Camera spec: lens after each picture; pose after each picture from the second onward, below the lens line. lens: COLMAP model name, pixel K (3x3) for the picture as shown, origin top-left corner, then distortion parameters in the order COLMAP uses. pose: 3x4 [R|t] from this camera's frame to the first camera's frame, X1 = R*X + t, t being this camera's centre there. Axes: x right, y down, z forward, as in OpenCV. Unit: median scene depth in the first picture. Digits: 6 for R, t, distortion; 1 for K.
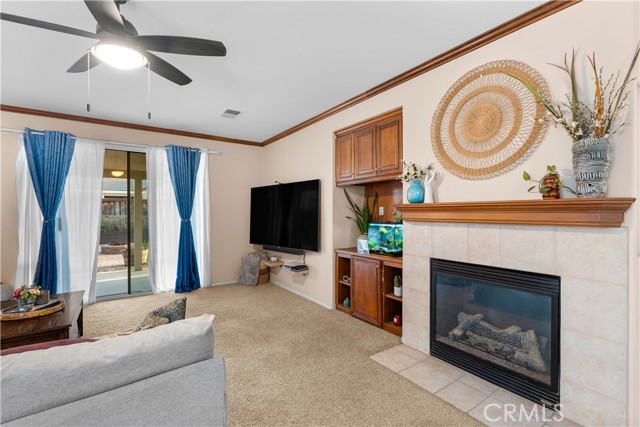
lens RADIAL K [[289.6, 0, 320.0], [0, 289.6, 213.5], [0, 0, 1]] dist [-0.000120, 0.000274]
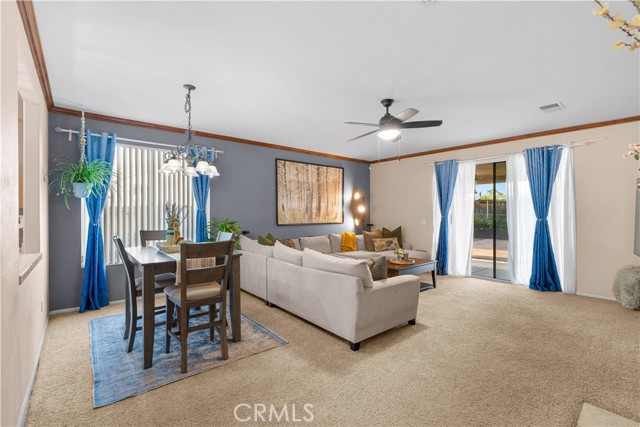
lens RADIAL K [[289.6, 0, 320.0], [0, 289.6, 213.5], [0, 0, 1]] dist [-0.000120, 0.000274]
pose [[0.100326, 0.004421, -0.994945, 0.483082], [-0.006252, 0.999973, 0.003813, 0.002617], [0.994935, 0.005838, 0.100351, 0.133389]]
